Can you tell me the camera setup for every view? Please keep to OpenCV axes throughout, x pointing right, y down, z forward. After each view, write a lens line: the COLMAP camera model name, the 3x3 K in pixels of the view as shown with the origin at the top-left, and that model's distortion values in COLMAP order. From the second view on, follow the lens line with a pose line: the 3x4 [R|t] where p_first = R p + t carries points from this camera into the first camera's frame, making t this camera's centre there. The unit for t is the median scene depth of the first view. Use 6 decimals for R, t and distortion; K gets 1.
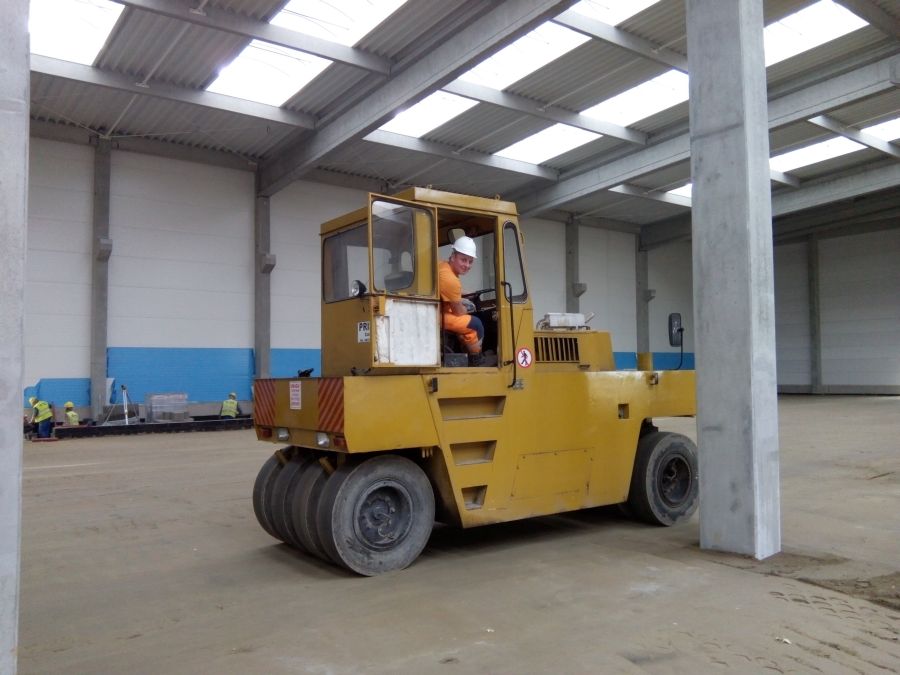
lens RADIAL K [[747.8, 0, 467.2], [0, 747.8, 335.2], [0, 0, 1]] dist [0.148850, -0.406808]
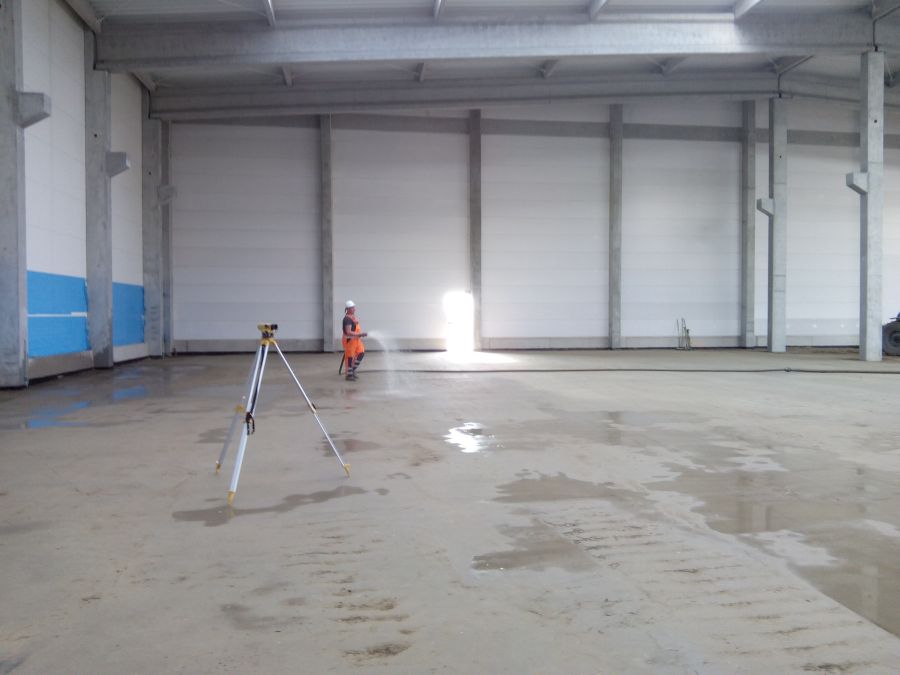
lens RADIAL K [[746.5, 0, 463.0], [0, 746.5, 330.6], [0, 0, 1]] dist [0.091505, -0.266531]
pose [[0.476837, -0.009921, 0.878936, -0.081285], [-0.040198, 0.998644, 0.033080, 0.030393], [-0.878072, -0.051105, 0.475792, 0.566099]]
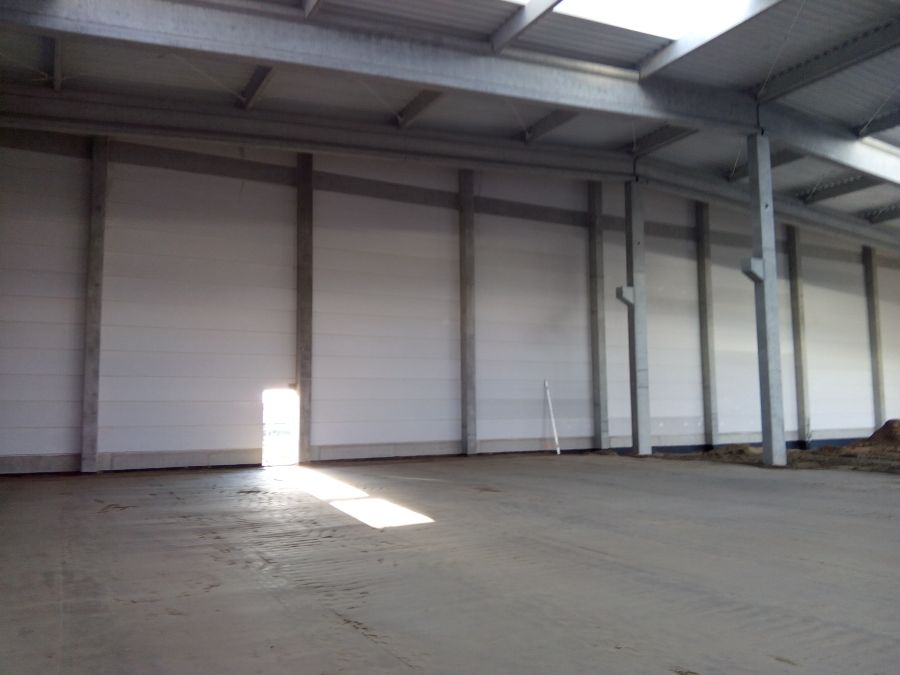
lens RADIAL K [[747.8, 0, 467.2], [0, 747.8, 335.2], [0, 0, 1]] dist [0.148850, -0.406808]
pose [[0.127898, 0.107823, 0.985909, 0.016748], [-0.034806, 0.993948, -0.104187, 0.033019], [-0.991176, -0.020991, 0.130877, 0.705359]]
